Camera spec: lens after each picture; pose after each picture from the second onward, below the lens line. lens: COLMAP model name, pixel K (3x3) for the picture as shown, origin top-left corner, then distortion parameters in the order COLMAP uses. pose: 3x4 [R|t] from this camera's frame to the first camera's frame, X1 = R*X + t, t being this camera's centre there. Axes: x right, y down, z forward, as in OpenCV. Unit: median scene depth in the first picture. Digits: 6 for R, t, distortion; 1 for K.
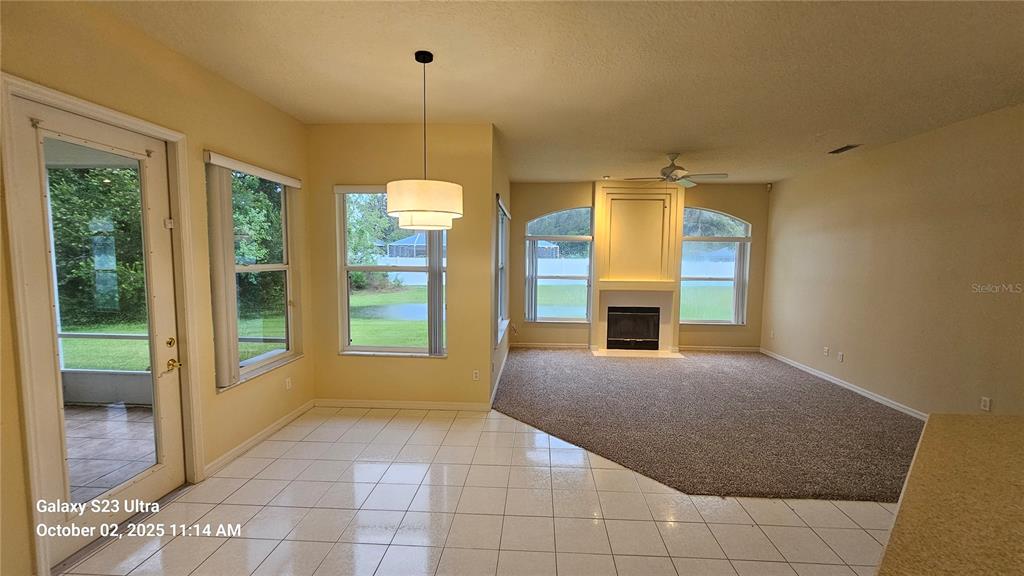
lens RADIAL K [[418.8, 0, 517.1], [0, 418.8, 291.8], [0, 0, 1]] dist [0.006132, -0.002578]
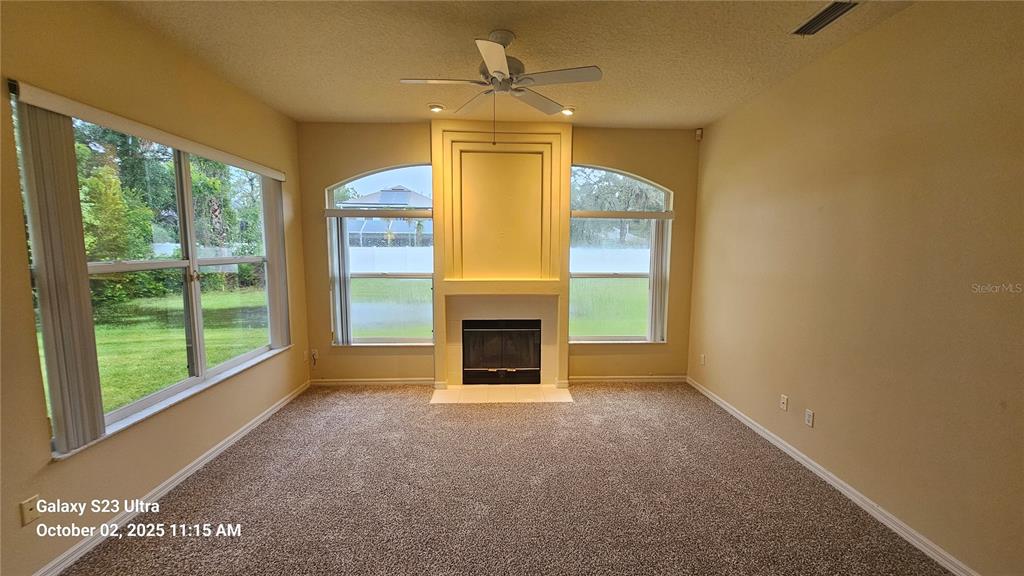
lens RADIAL K [[418.8, 0, 515.3], [0, 418.8, 293.1], [0, 0, 1]] dist [0.006132, -0.002578]
pose [[0.995855, -0.017065, 0.089341, 0.249019], [0.014370, 0.999425, 0.030727, -0.025837], [-0.089813, -0.029316, 0.995527, 0.361571]]
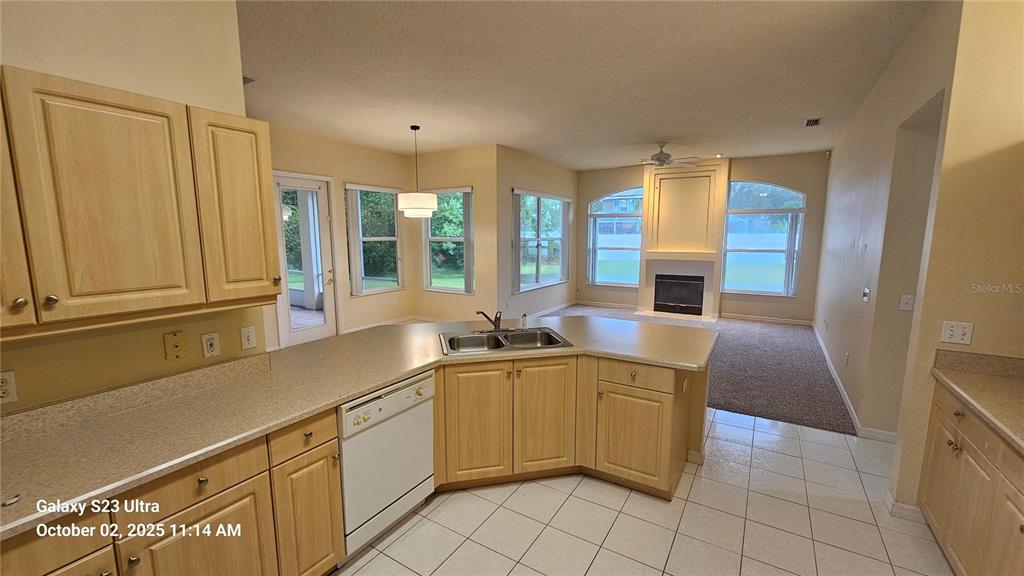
lens RADIAL K [[418.8, 0, 514.0], [0, 418.8, 292.3], [0, 0, 1]] dist [0.006132, -0.002578]
pose [[0.875894, 0.055385, -0.479314, 0.442568], [-0.028953, 0.997633, 0.062368, 0.025294], [0.481633, -0.040751, 0.875425, -0.196244]]
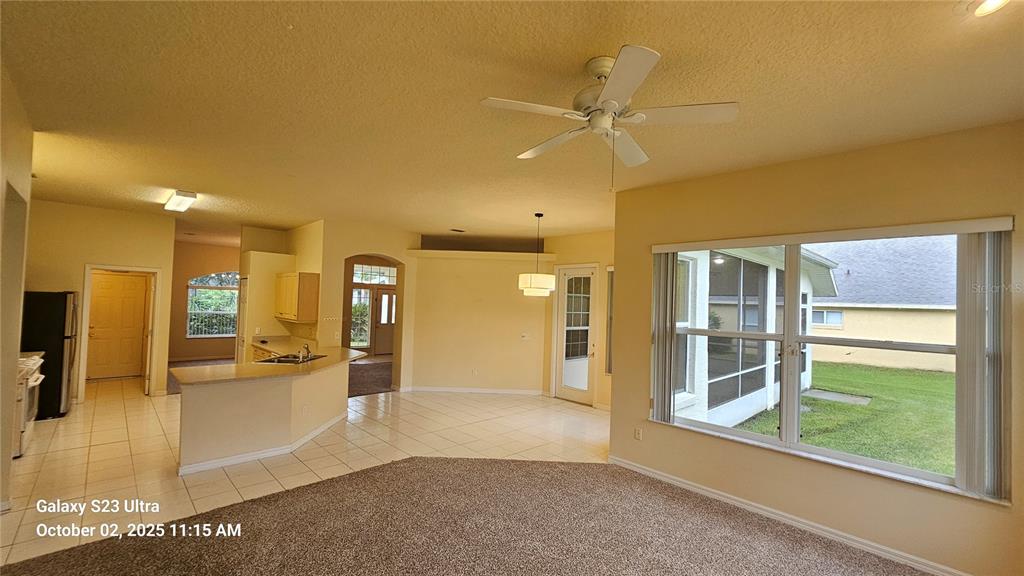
lens RADIAL K [[418.8, 0, 516.7], [0, 418.8, 292.6], [0, 0, 1]] dist [0.006132, -0.002578]
pose [[-0.676458, -0.052302, -0.734621, 0.528157], [-0.101508, 0.994577, 0.022662, -0.079953], [0.729452, 0.089899, -0.678099, 0.913632]]
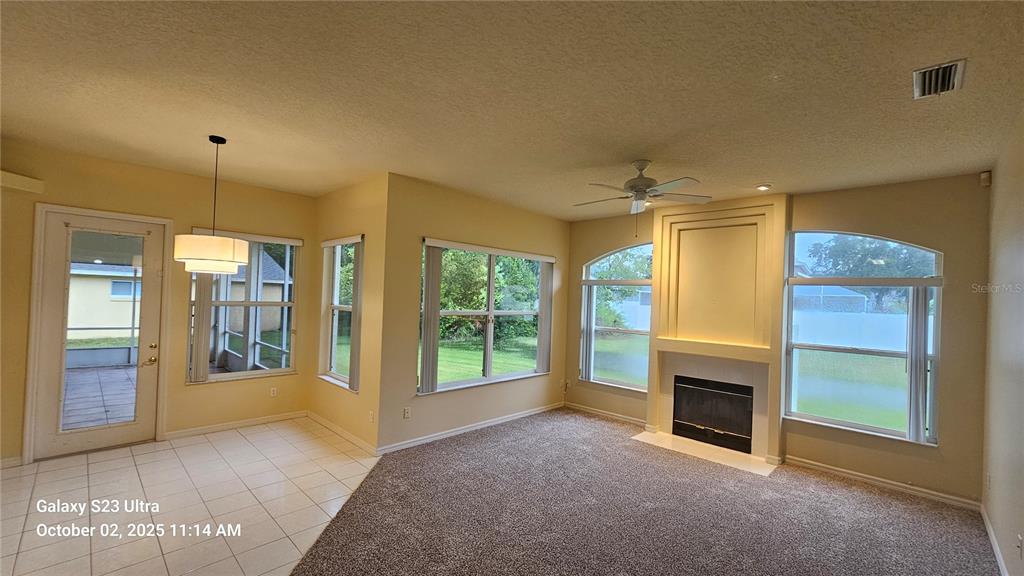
lens RADIAL K [[418.8, 0, 512.6], [0, 418.8, 293.7], [0, 0, 1]] dist [0.006132, -0.002578]
pose [[0.753196, 0.008539, -0.657740, 0.498327], [-0.080904, 0.993526, -0.079748, -0.024849], [0.652801, 0.113280, 0.749011, 0.261984]]
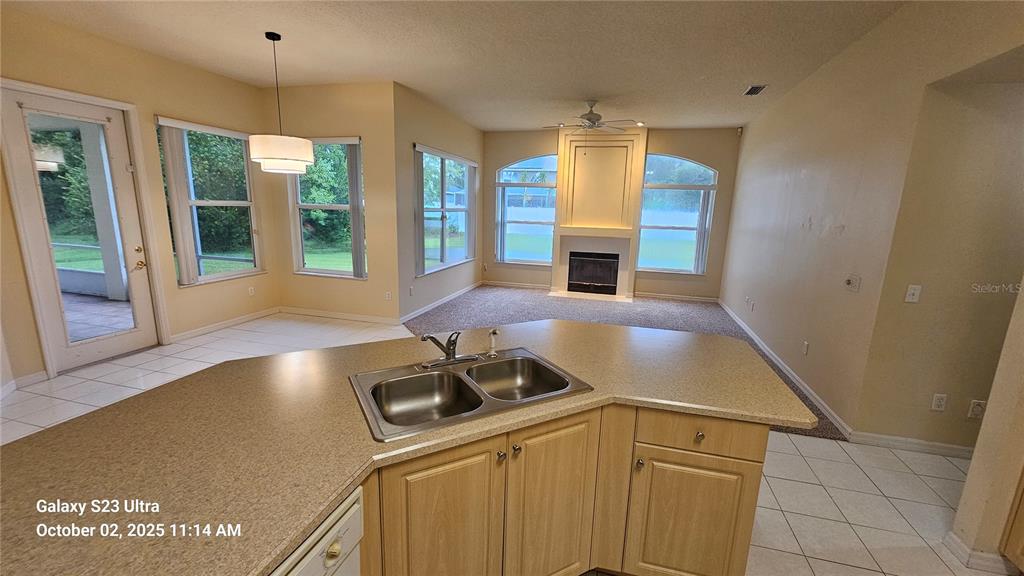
lens RADIAL K [[418.8, 0, 514.5], [0, 418.8, 292.5], [0, 0, 1]] dist [0.006132, -0.002578]
pose [[0.975977, 0.060217, -0.209388, 0.318398], [-0.035583, 0.992198, 0.119485, 0.017329], [0.214950, -0.109164, 0.970505, -0.072891]]
